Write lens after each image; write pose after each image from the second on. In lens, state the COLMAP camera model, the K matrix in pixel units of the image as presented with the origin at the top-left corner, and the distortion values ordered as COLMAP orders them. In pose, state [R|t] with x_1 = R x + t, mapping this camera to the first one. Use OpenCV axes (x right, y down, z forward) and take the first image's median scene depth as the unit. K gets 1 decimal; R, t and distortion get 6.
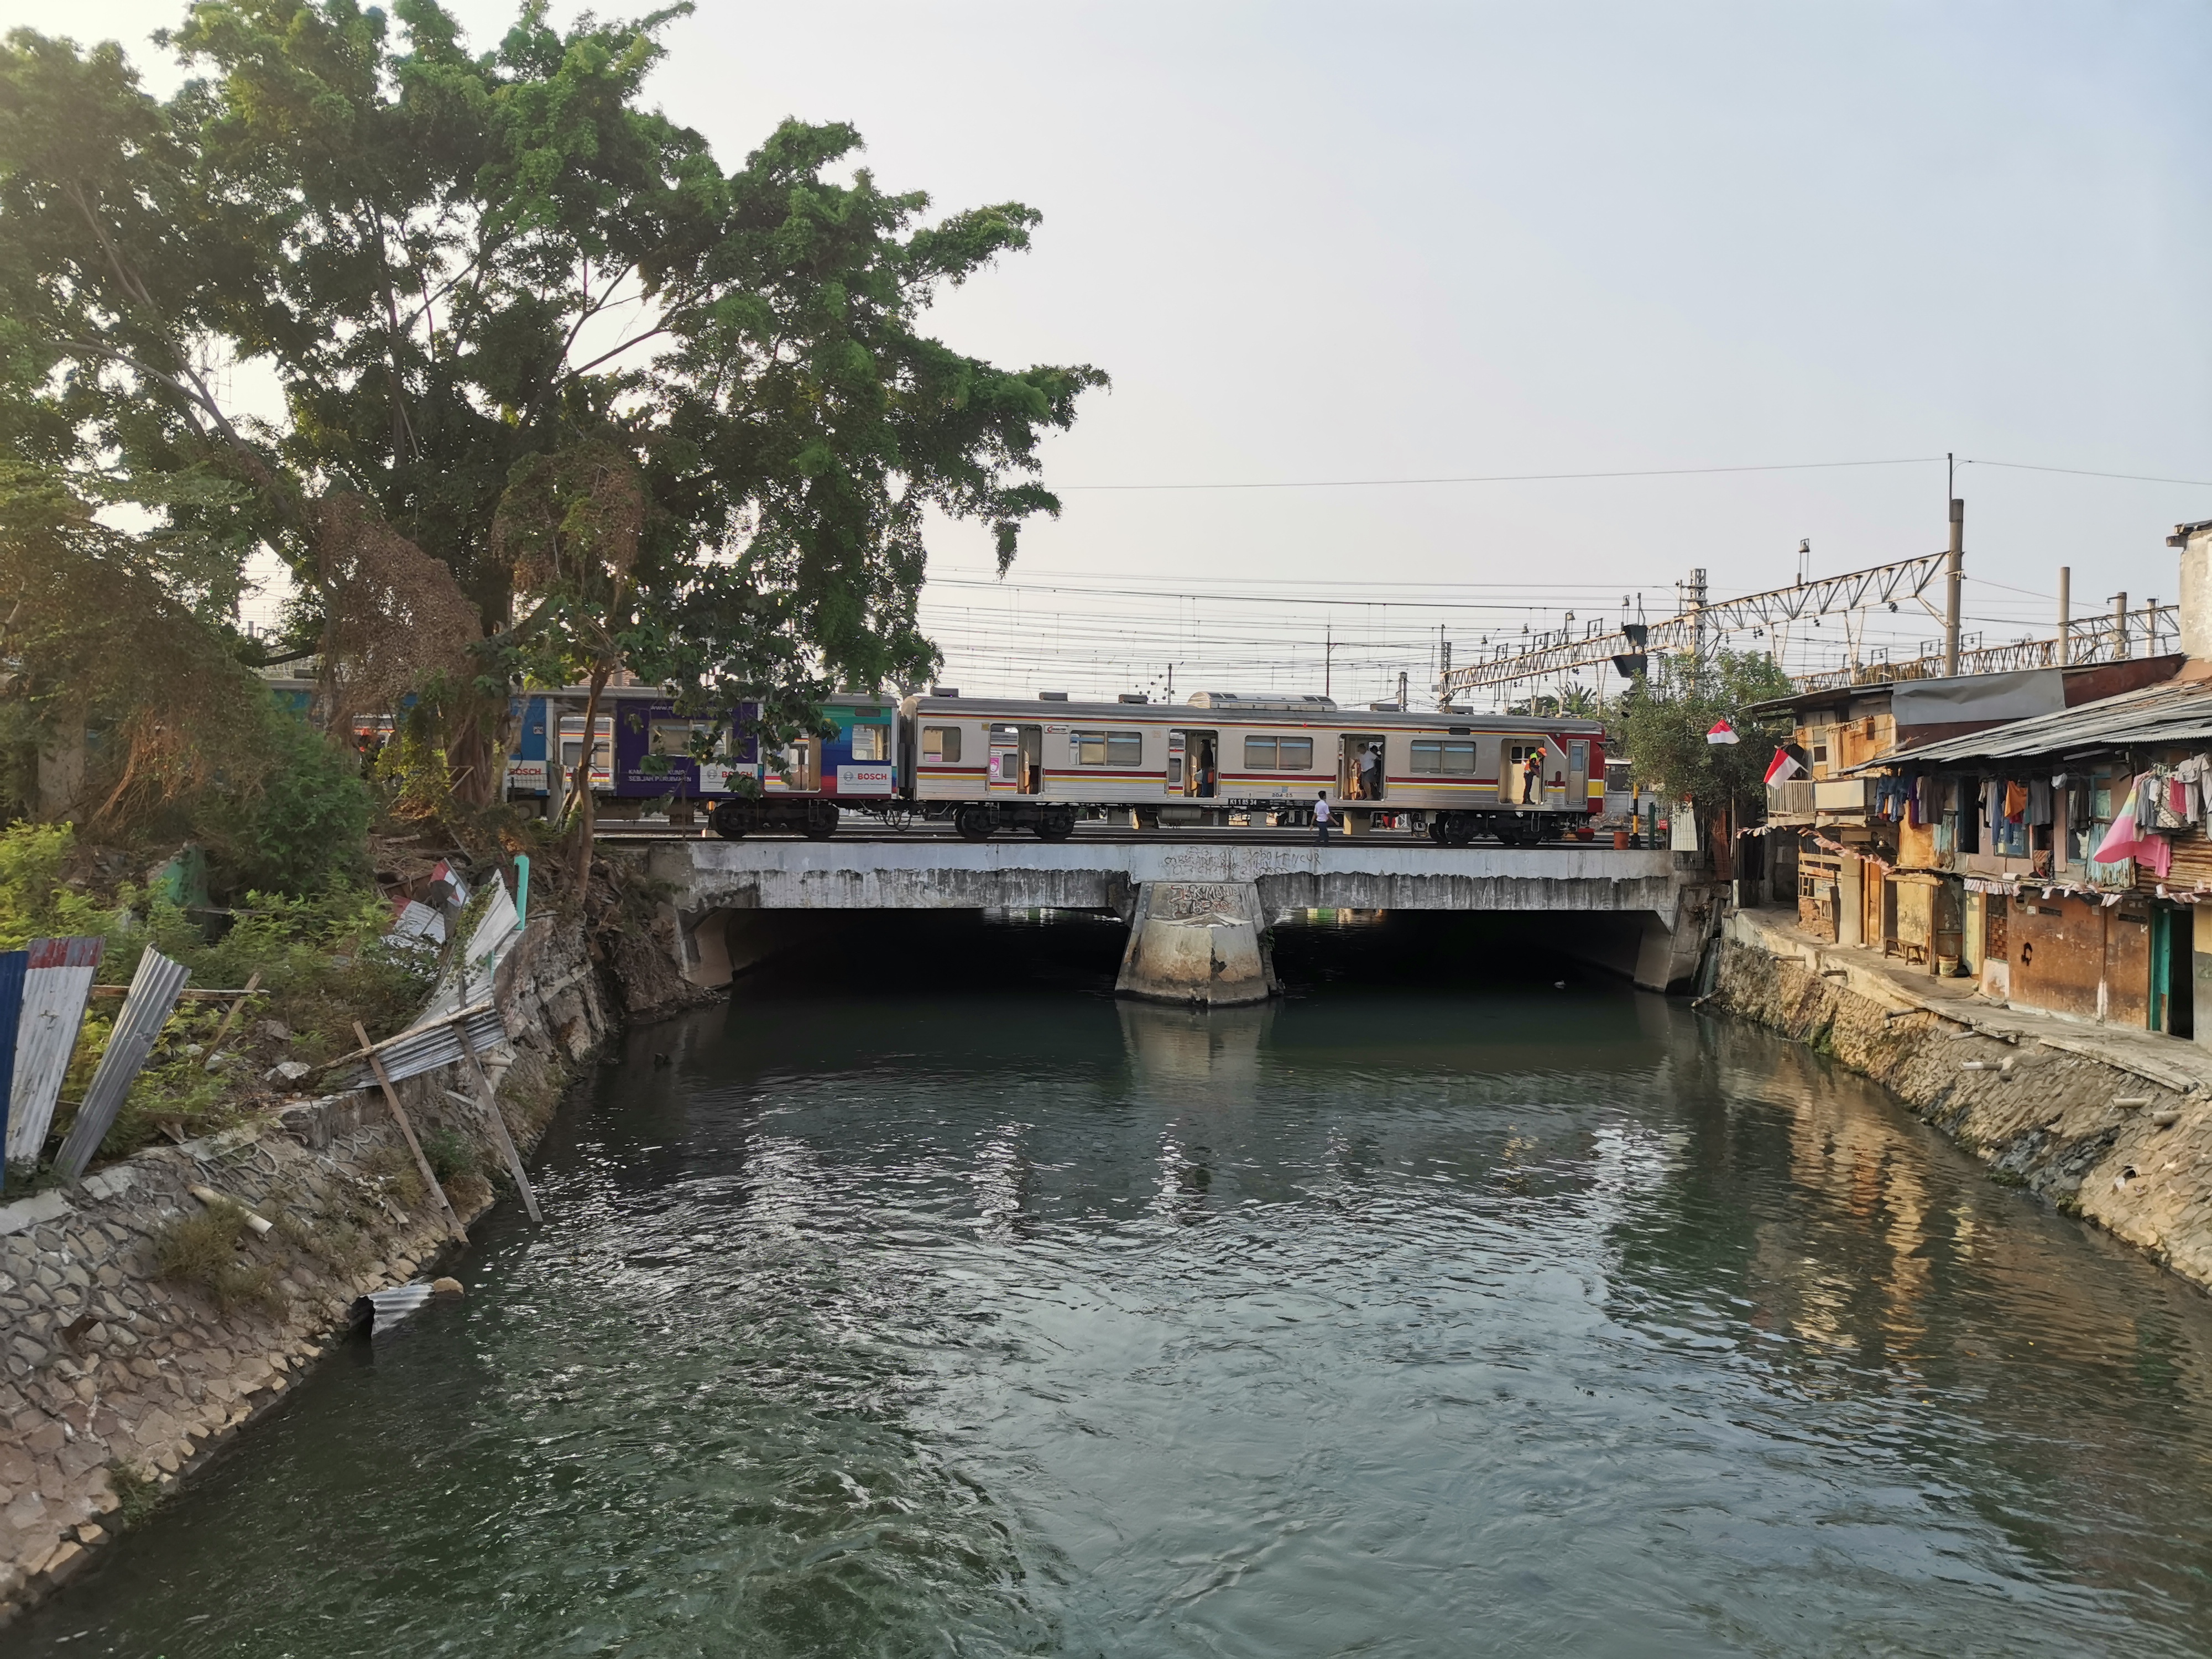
lens RADIAL K [[1624.4, 0, 1106.0], [0, 1624.4, 829.5], [0, 0, 1]] dist [0.046337, -0.113952]
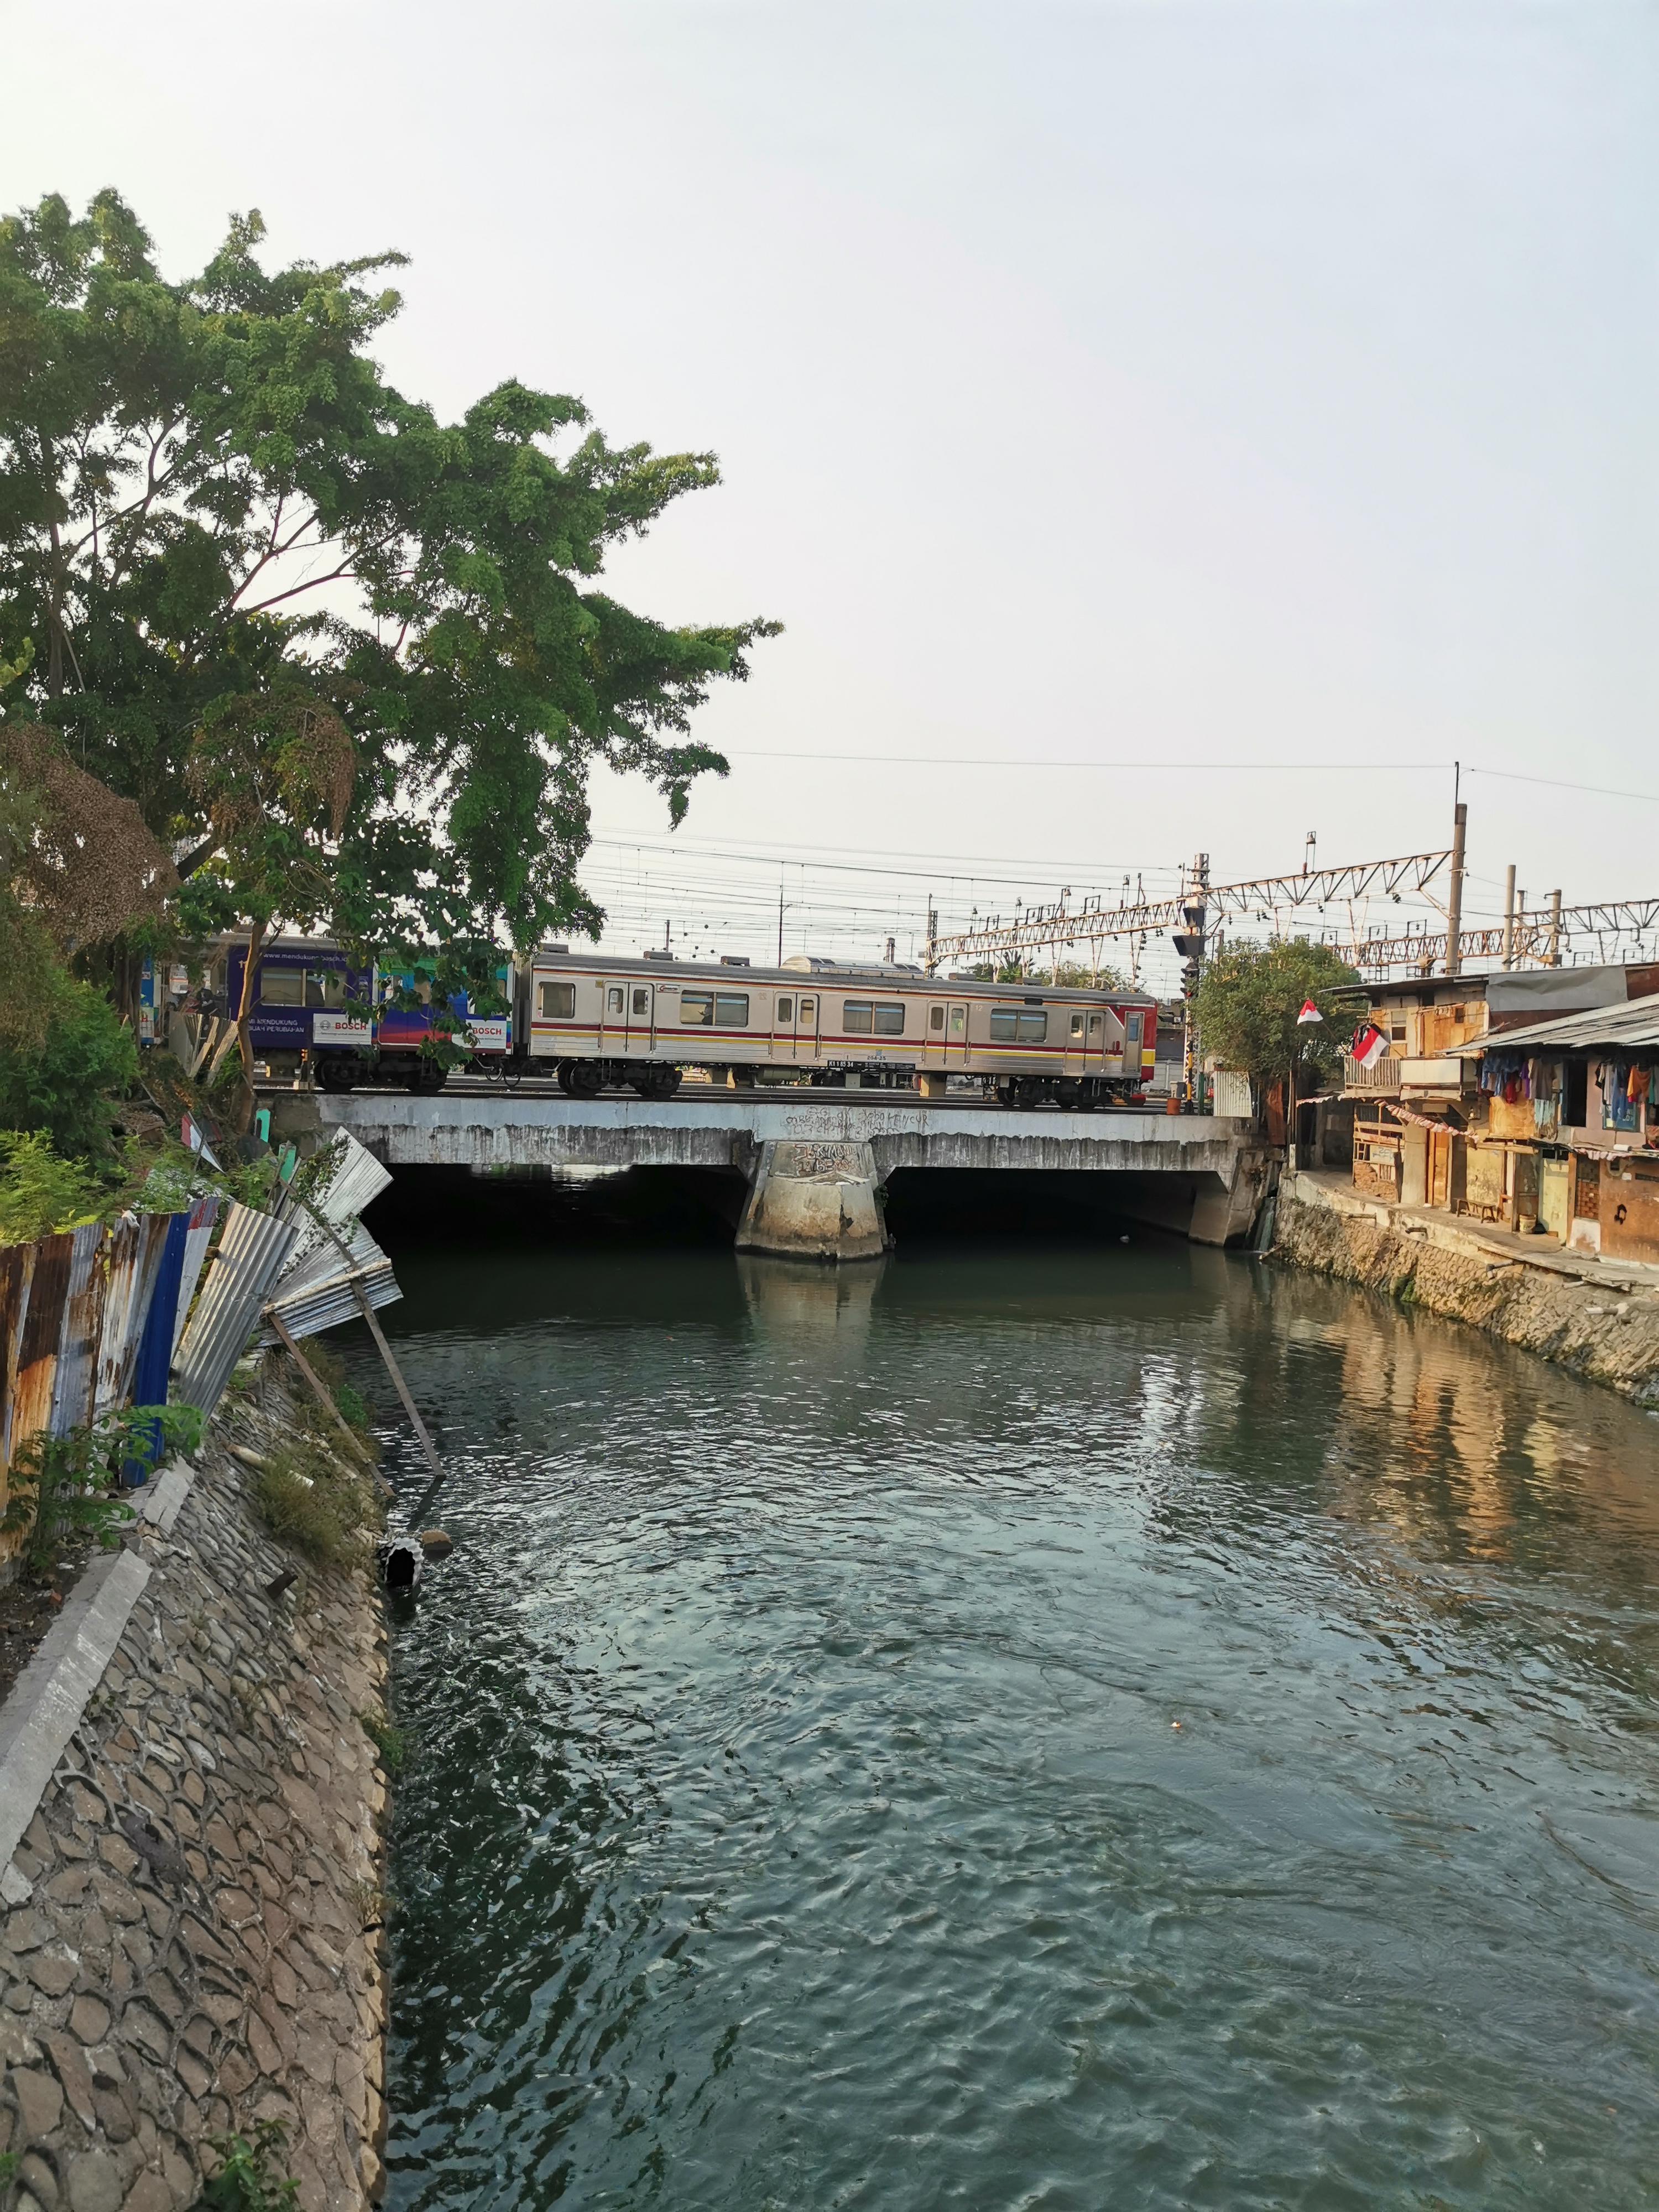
lens RADIAL K [[1634.0, 0, 777.7], [0, 1634.0, 1115.4], [0, 0, 1]] dist [0.079642, -0.176759]
pose [[0.981381, 0.013756, 0.191578, -0.173846], [-0.017743, 0.999660, 0.019112, -0.004005], [-0.191250, -0.022155, 0.981291, -0.023548]]
